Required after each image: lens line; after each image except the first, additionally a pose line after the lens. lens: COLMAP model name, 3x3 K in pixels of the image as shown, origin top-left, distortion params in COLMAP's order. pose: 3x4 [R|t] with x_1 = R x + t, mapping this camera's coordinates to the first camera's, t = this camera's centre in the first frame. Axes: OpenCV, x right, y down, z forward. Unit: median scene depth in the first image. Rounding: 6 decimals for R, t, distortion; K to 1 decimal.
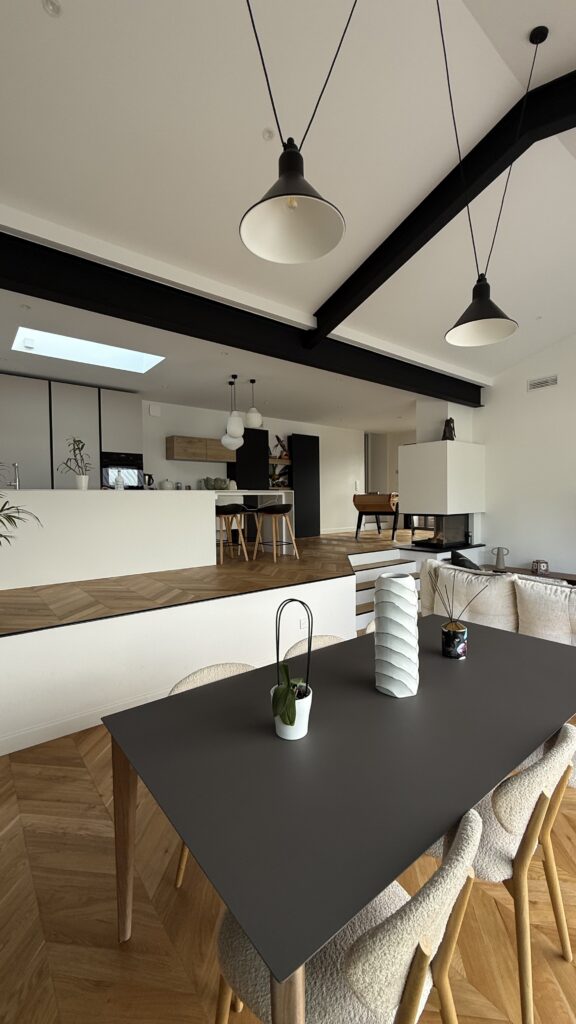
lens RADIAL K [[416.7, 0, 288.0], [0, 416.7, 512.0], [0, 0, 1]] dist [0.001983, 0.000217]
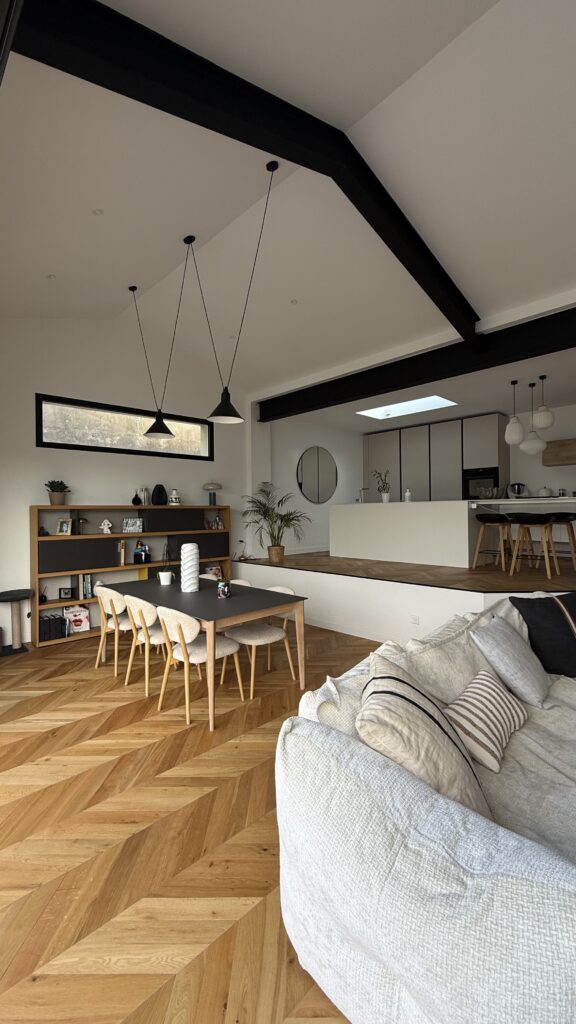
lens RADIAL K [[416.7, 0, 288.0], [0, 416.7, 512.0], [0, 0, 1]] dist [0.001983, 0.000217]
pose [[0.103419, 0.007313, -0.994611, 0.687271], [-0.019714, 0.999792, 0.005302, -0.013049], [0.994443, 0.019059, 0.103541, 0.328499]]
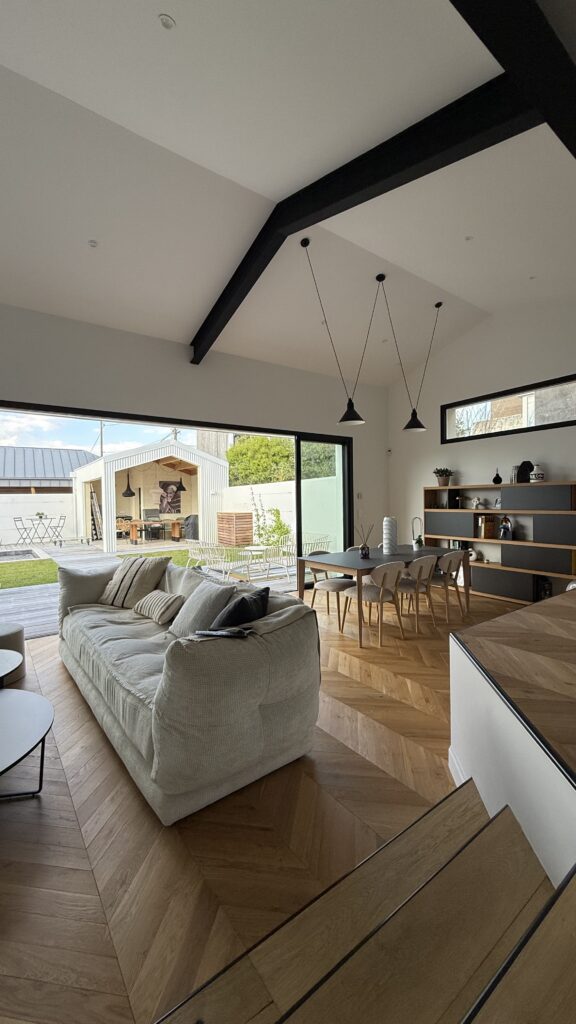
lens RADIAL K [[416.7, 0, 288.0], [0, 416.7, 512.0], [0, 0, 1]] dist [0.001983, 0.000217]
pose [[-0.998935, 0.027666, 0.036935, 0.226394], [0.029832, 0.997785, 0.059464, -0.023170], [-0.035208, 0.060503, -0.997547, 1.034710]]
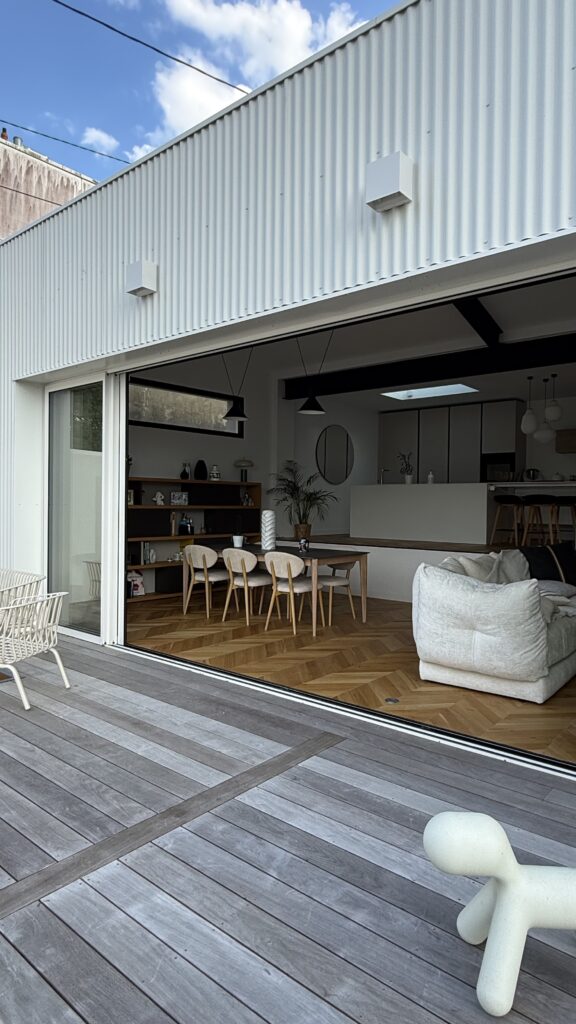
lens RADIAL K [[593.7, 0, 288.0], [0, 593.7, 512.0], [0, 0, 1]] dist [0.003185, 0.000769]
pose [[0.202636, 0.025971, -0.978910, 1.104547], [-0.042363, 0.998945, 0.017734, 0.021833], [0.978337, 0.037876, 0.203522, 0.068667]]
